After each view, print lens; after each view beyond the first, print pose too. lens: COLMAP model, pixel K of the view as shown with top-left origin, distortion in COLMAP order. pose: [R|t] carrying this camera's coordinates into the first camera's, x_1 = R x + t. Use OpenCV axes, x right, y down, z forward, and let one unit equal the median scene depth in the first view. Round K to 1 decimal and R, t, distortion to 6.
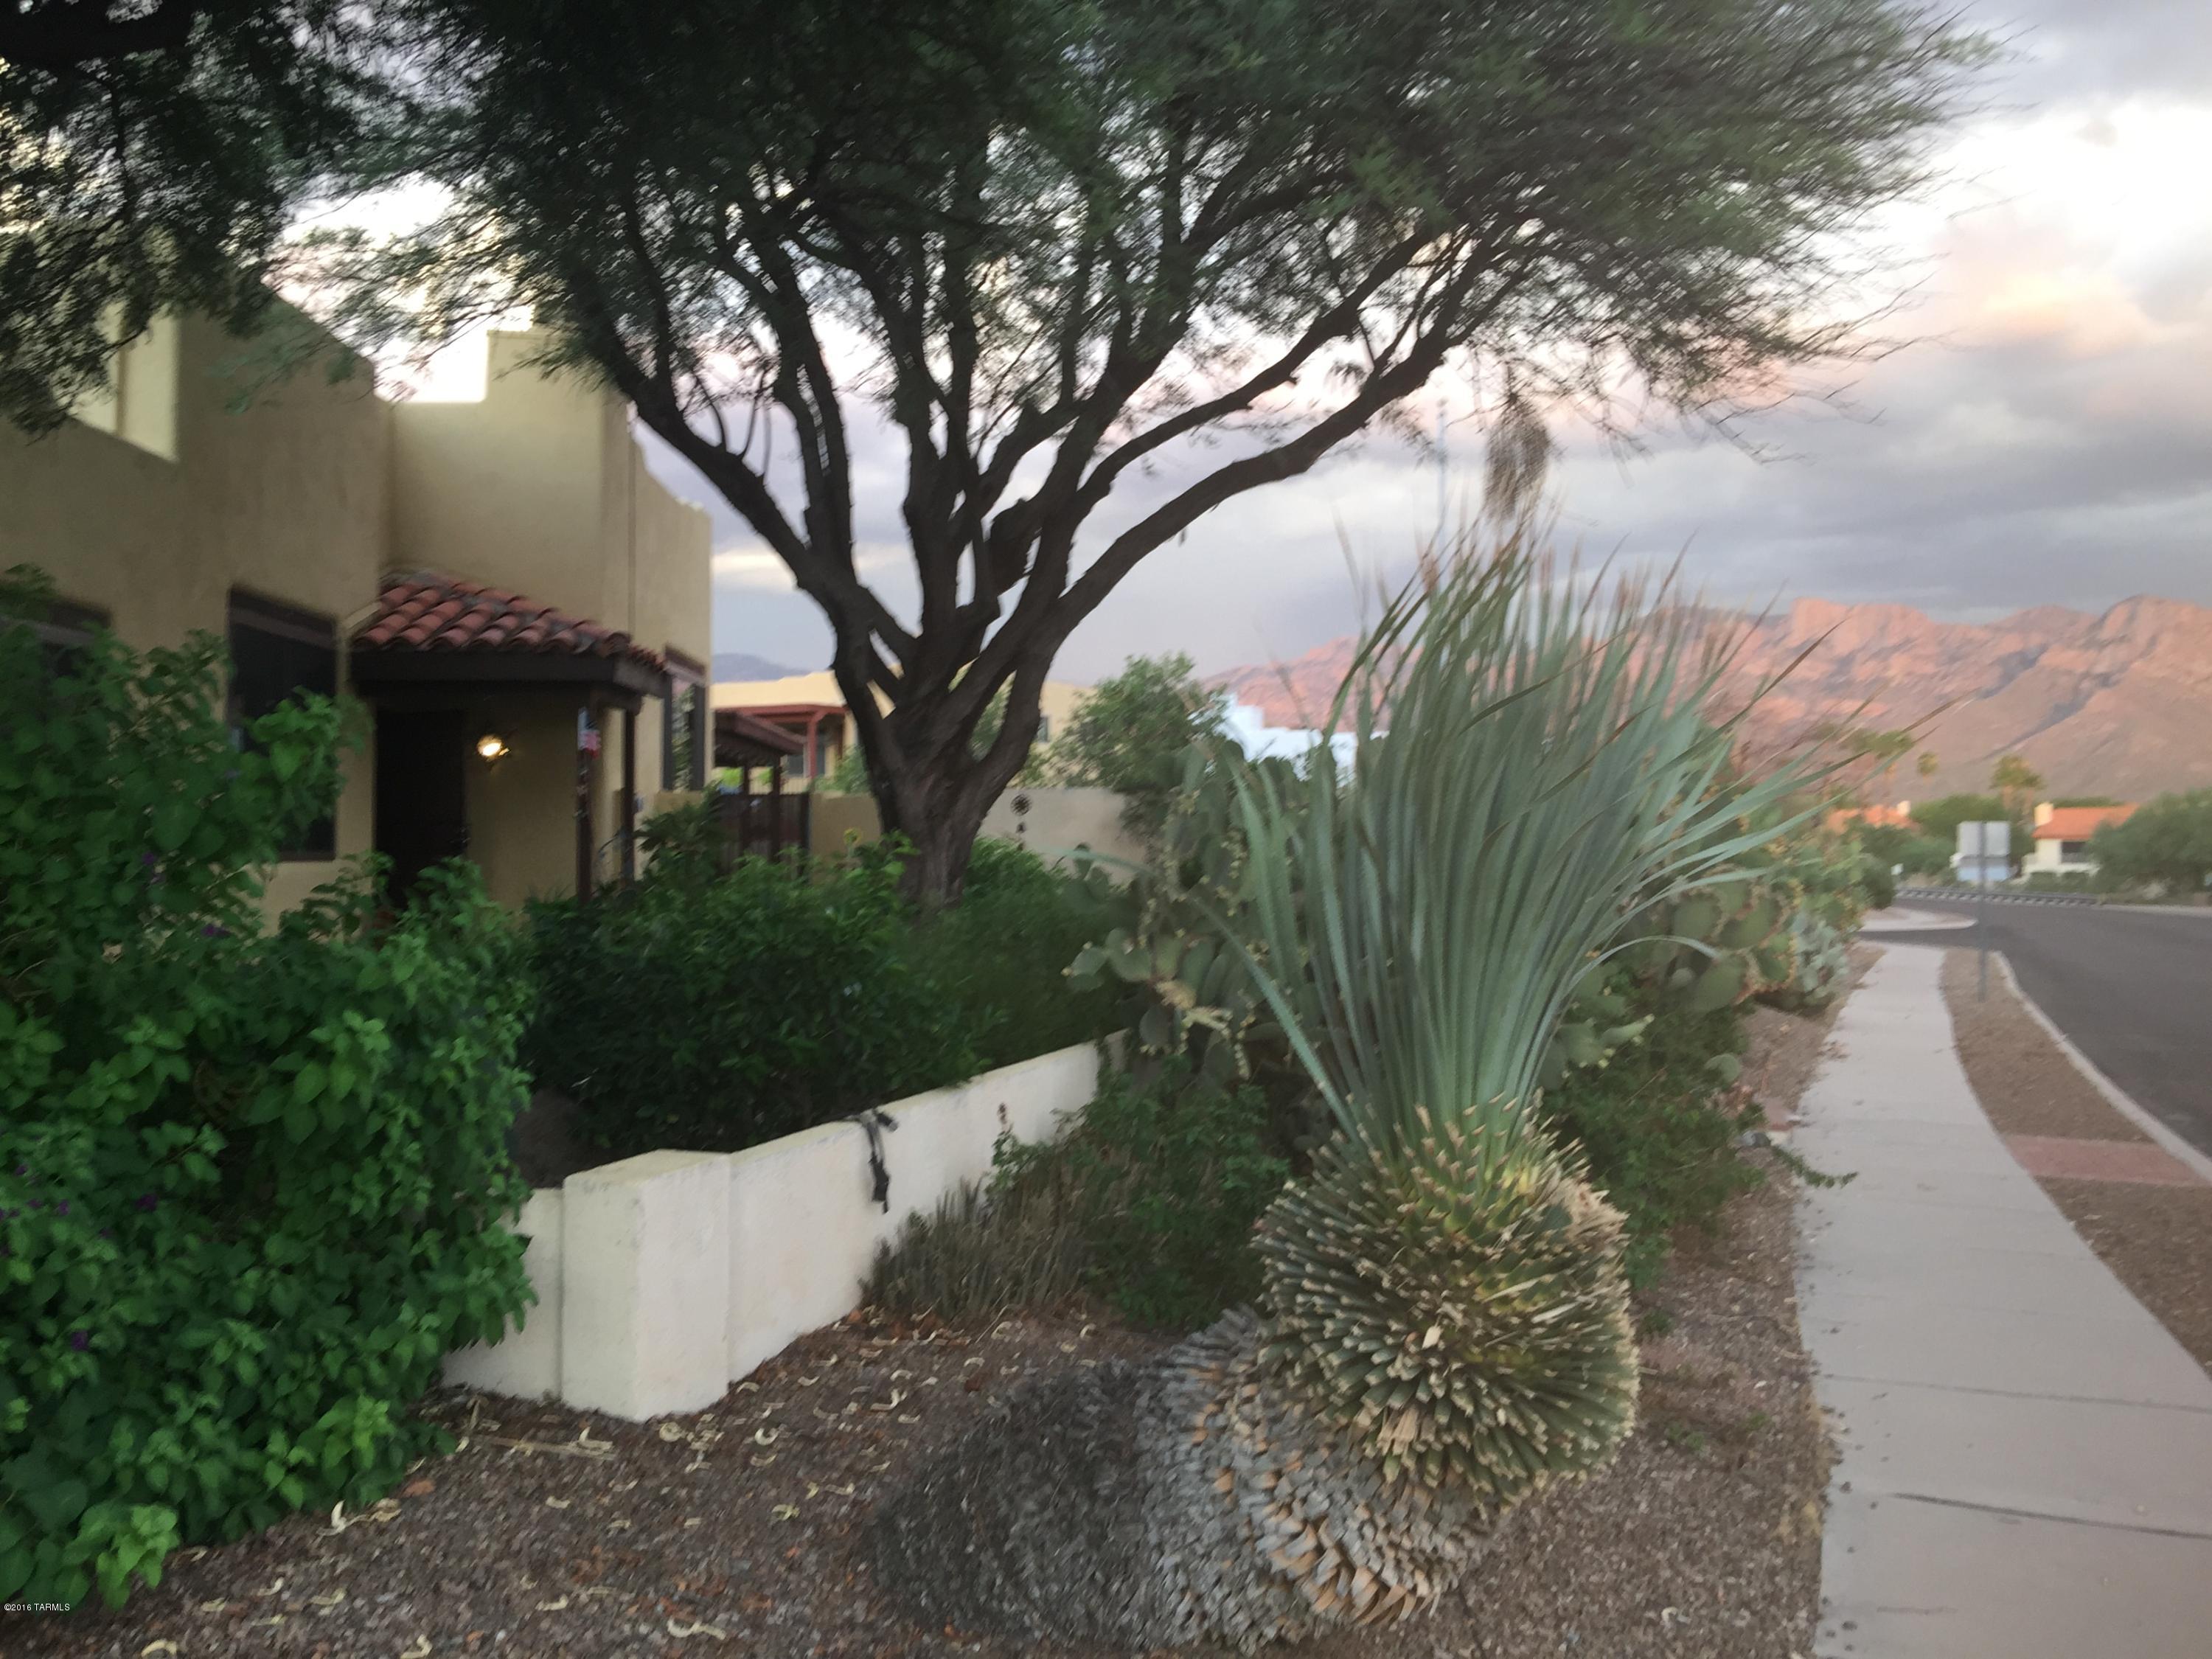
lens RADIAL K [[1890.7, 0, 1103.5], [0, 1890.7, 829.0], [0, 0, 1]] dist [0.080178, -0.120583]
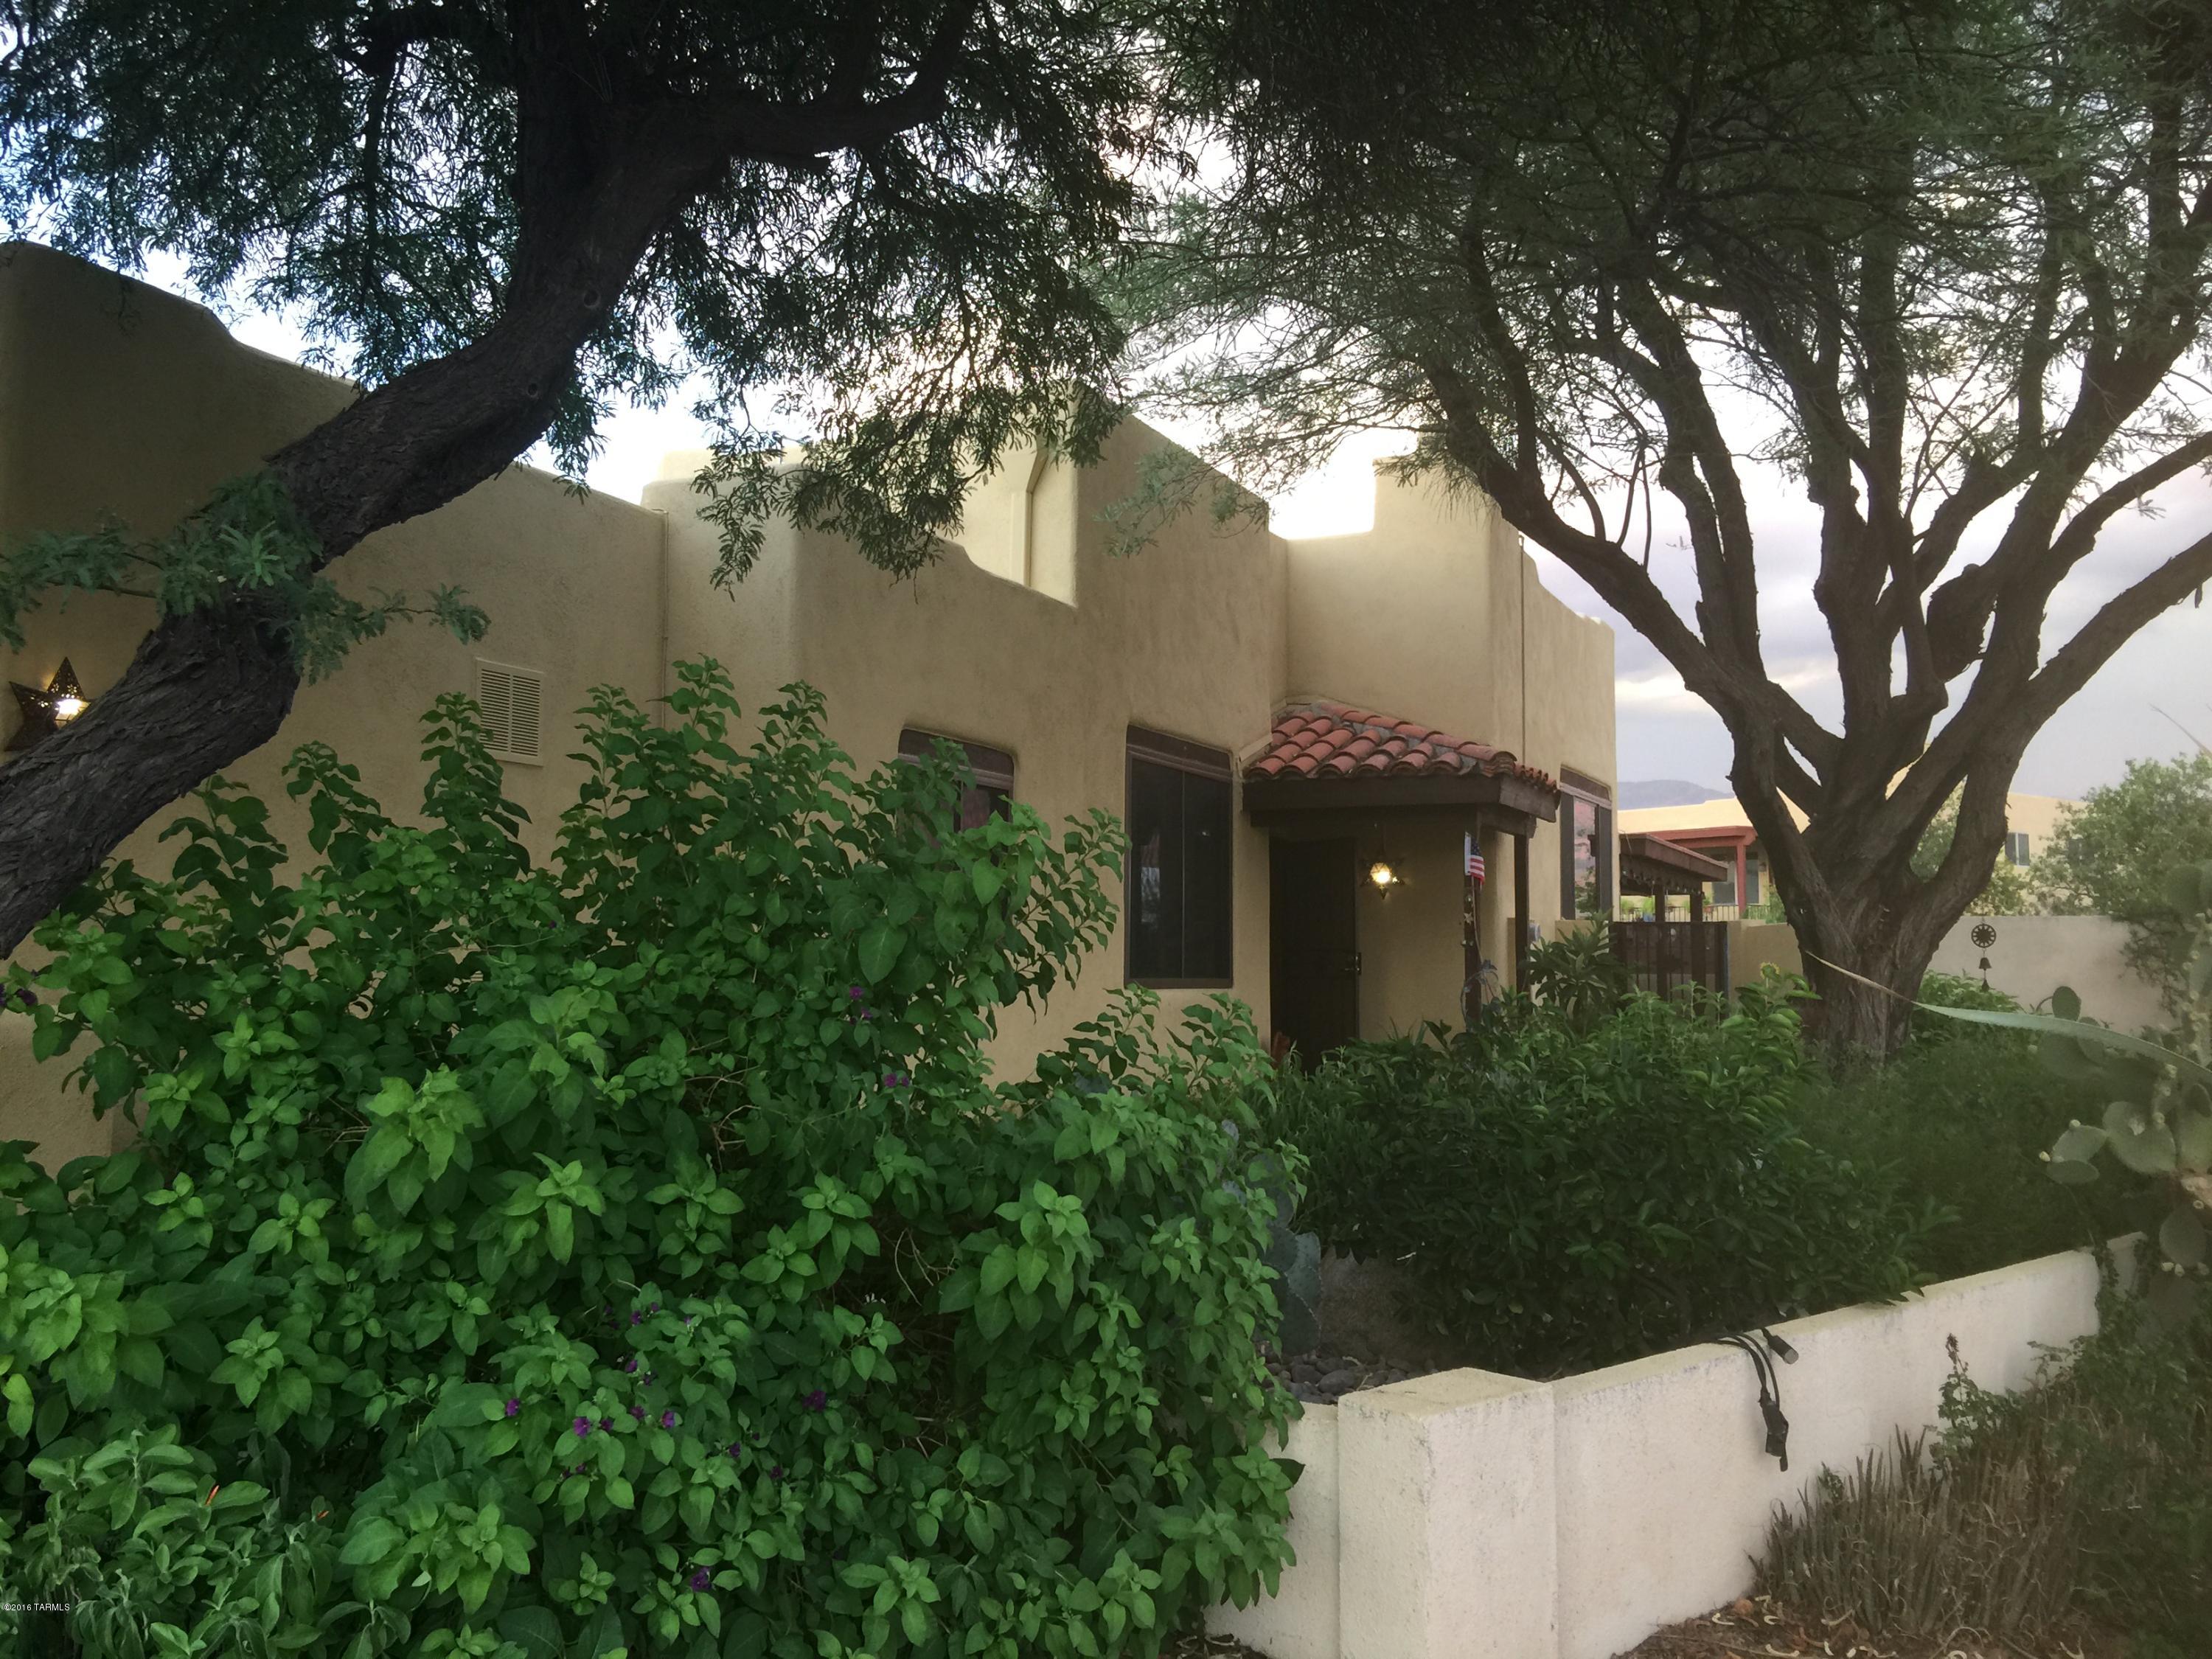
lens RADIAL K [[1890.7, 0, 1061.5], [0, 1890.7, 805.2], [0, 0, 1]] dist [0.080178, -0.120583]
pose [[0.879068, -0.030033, -0.475750, 0.003350], [-0.008155, 0.996920, -0.078002, -0.001736], [0.476627, 0.072449, 0.876115, 0.124007]]
